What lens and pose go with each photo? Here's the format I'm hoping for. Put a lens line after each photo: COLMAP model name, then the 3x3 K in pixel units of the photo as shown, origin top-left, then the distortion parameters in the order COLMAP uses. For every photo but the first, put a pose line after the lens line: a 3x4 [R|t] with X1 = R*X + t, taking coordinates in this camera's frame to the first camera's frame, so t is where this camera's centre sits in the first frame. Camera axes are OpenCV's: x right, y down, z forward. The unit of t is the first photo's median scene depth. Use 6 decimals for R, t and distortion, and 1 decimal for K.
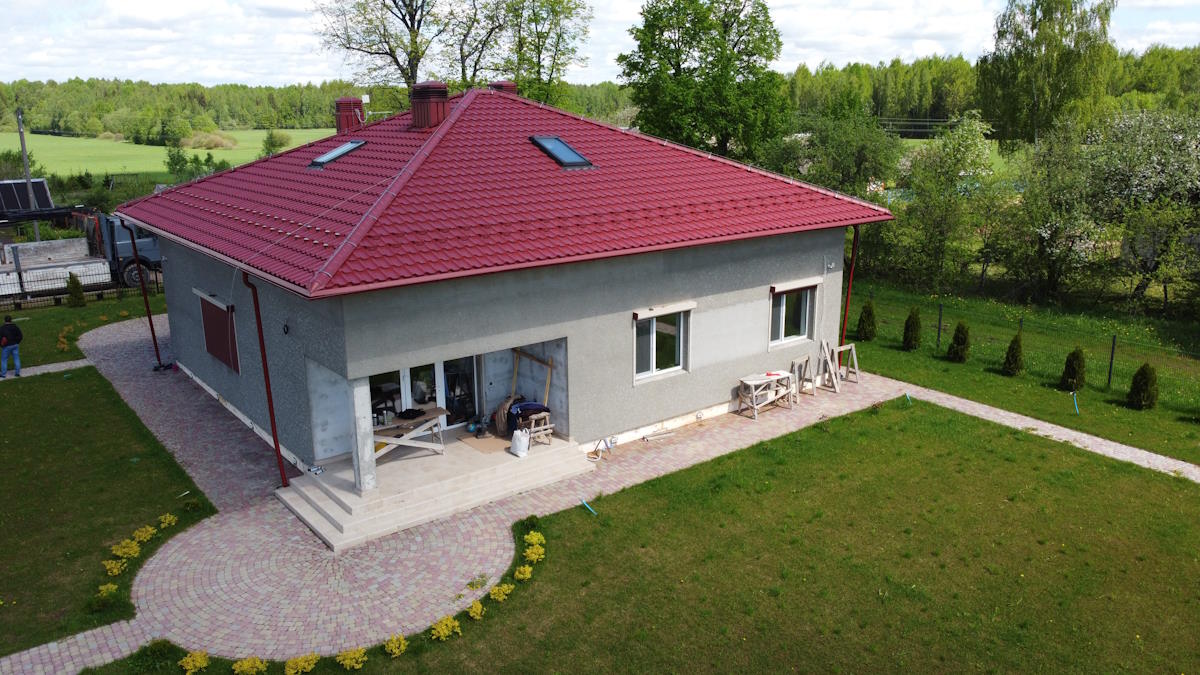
lens RADIAL K [[901.0, 0, 605.3], [0, 901.0, 339.0], [0, 0, 1]] dist [0.009244, -0.007012]
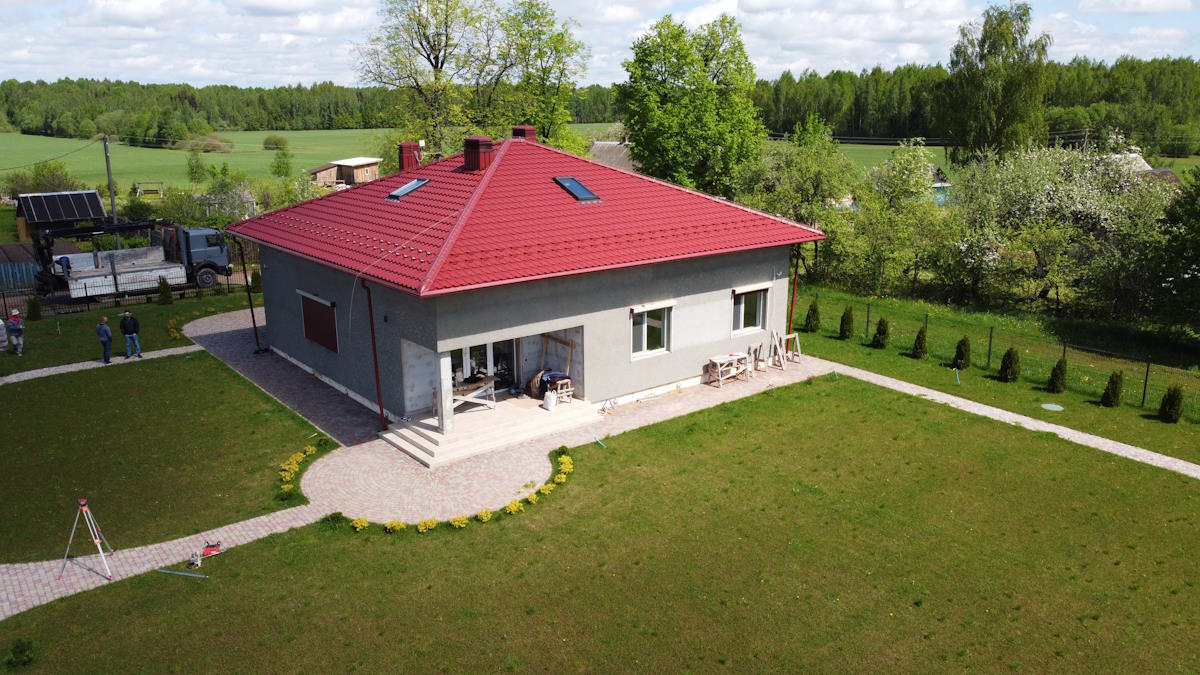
lens RADIAL K [[901.0, 0, 607.3], [0, 901.0, 336.7], [0, 0, 1]] dist [0.009244, -0.007012]
pose [[0.999854, 0.002186, 0.016918, -0.025000], [-0.002119, 0.999990, -0.003954, 0.017832], [-0.016926, 0.003918, 0.999849, -0.338196]]
